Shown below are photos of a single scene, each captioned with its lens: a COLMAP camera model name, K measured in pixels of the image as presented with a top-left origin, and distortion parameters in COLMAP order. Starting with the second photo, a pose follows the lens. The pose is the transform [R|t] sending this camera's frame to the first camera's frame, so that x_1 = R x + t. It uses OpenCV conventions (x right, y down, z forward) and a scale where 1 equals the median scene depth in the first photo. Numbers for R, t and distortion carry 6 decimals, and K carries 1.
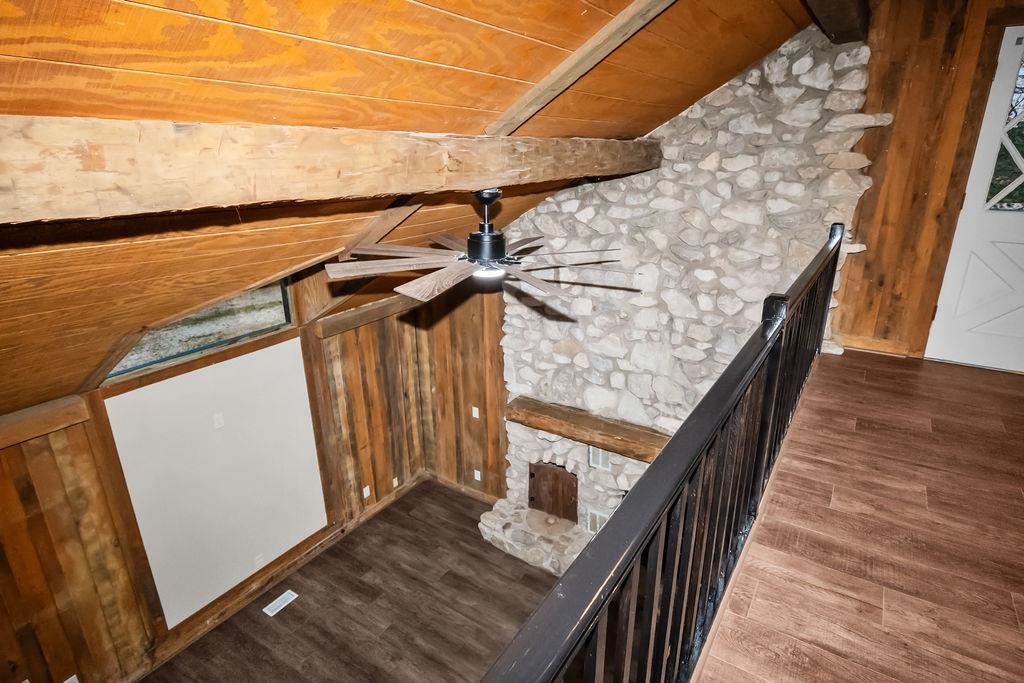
lens RADIAL K [[534.3, 0, 512.0], [0, 534.3, 341.5], [0, 0, 1]] dist [-0.002014, -0.001405]
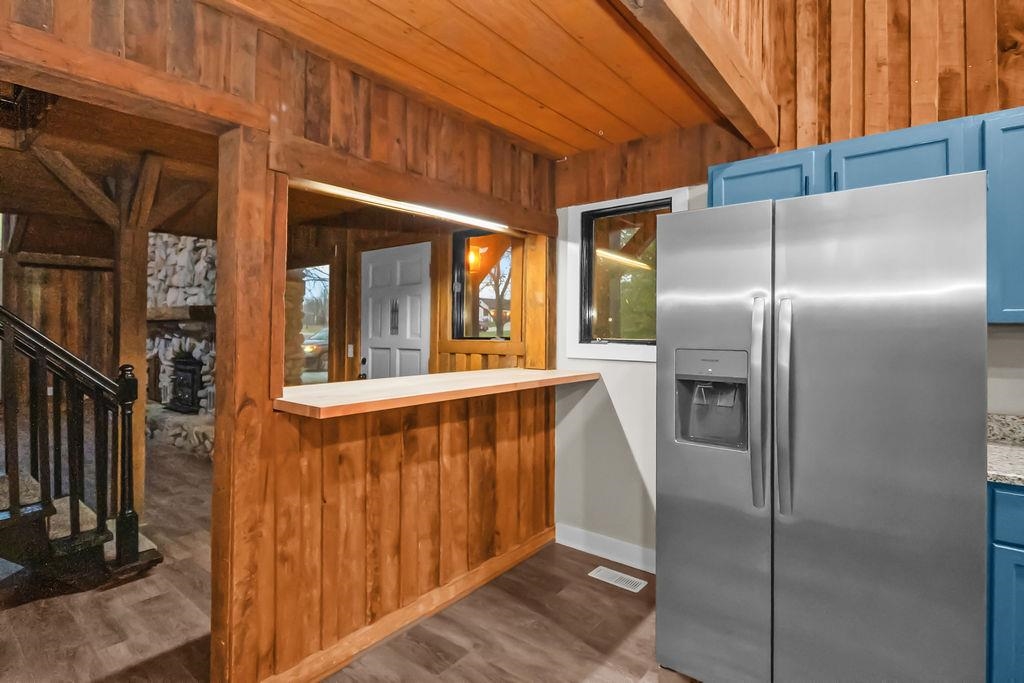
lens RADIAL K [[504.7, 0, 510.7], [0, 504.7, 325.9], [0, 0, 1]] dist [0.013360, -0.010418]
pose [[0.995376, 0.011431, -0.095373, 1.421466], [-0.042209, 0.943947, -0.327388, 0.696386], [0.086285, 0.329900, 0.940064, -0.227853]]
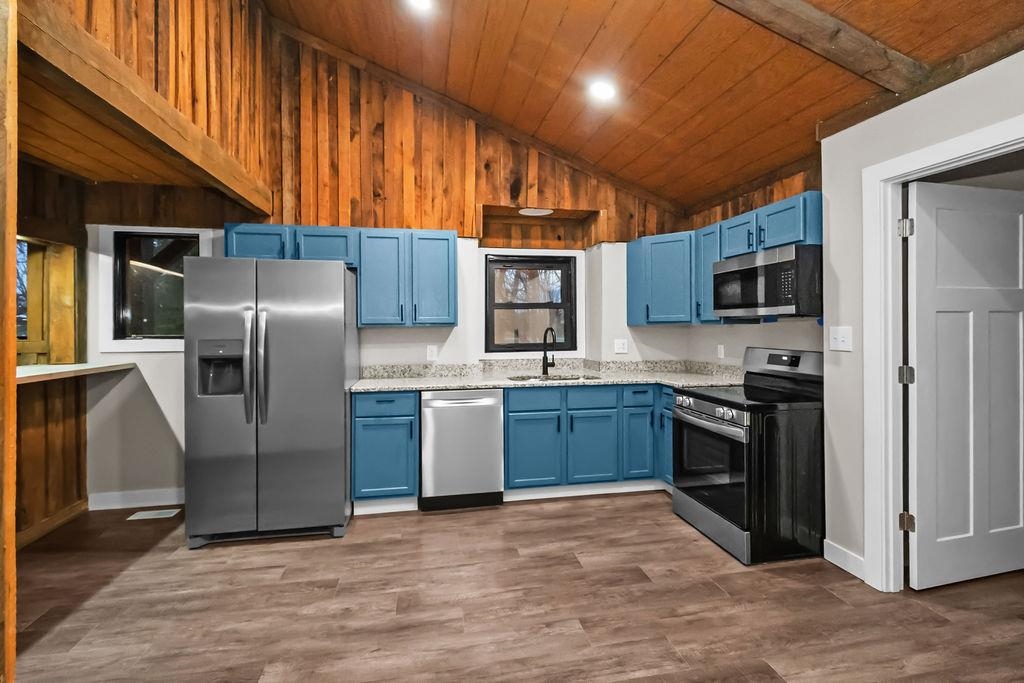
lens RADIAL K [[462.8, 0, 514.0], [0, 462.8, 325.9], [0, 0, 1]] dist [0.001829, -0.001512]
pose [[0.710634, 0.001673, 0.703560, 1.379696], [0.226133, 0.946394, -0.230657, 0.797321], [-0.666230, 0.323011, 0.672161, -0.538096]]
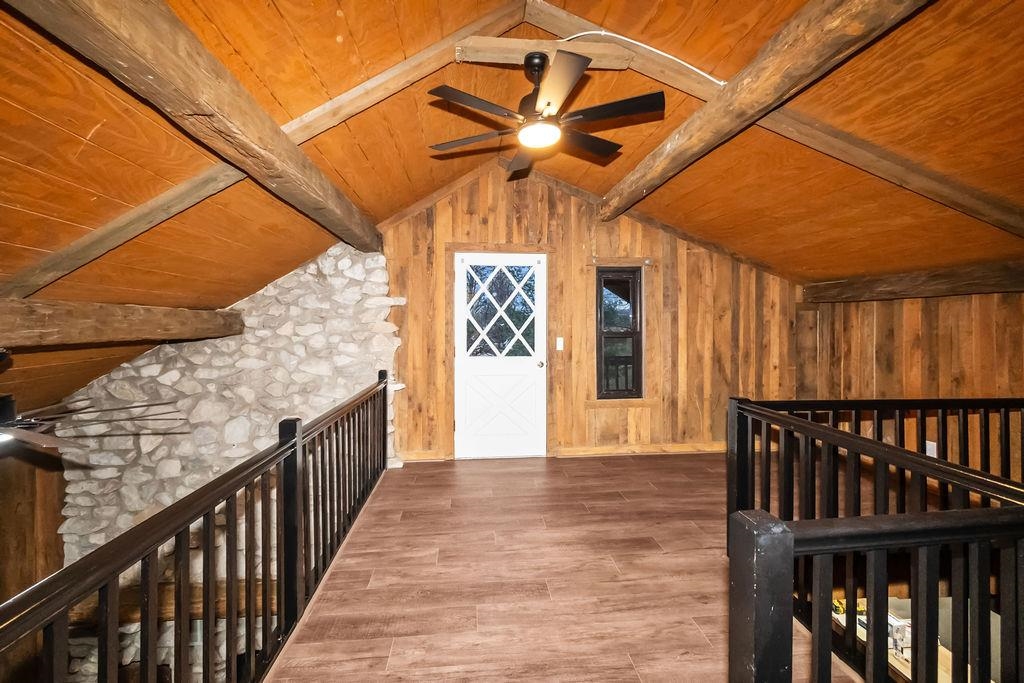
lens RADIAL K [[461.3, 0, 516.7], [0, 461.3, 339.0], [0, 0, 1]] dist [0.001249, -0.000880]
pose [[0.781779, -0.007813, 0.623507, 0.117656], [0.205768, 0.947143, -0.246131, 0.056369], [-0.588627, 0.320717, 0.742064, -0.095324]]
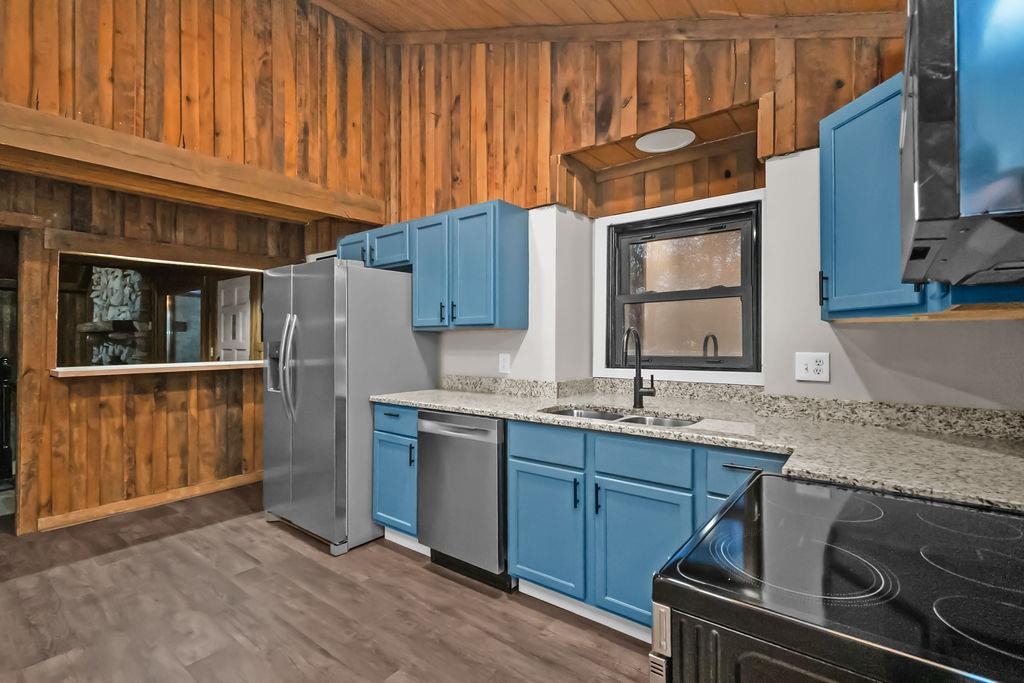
lens RADIAL K [[474.6, 0, 513.5], [0, 474.6, 333.1], [0, 0, 1]] dist [0.005779, -0.000847]
pose [[0.996719, 0.001600, -0.080928, 1.974833], [-0.028654, 0.942037, -0.334283, 0.799966], [0.075702, 0.335505, 0.938992, -0.497856]]
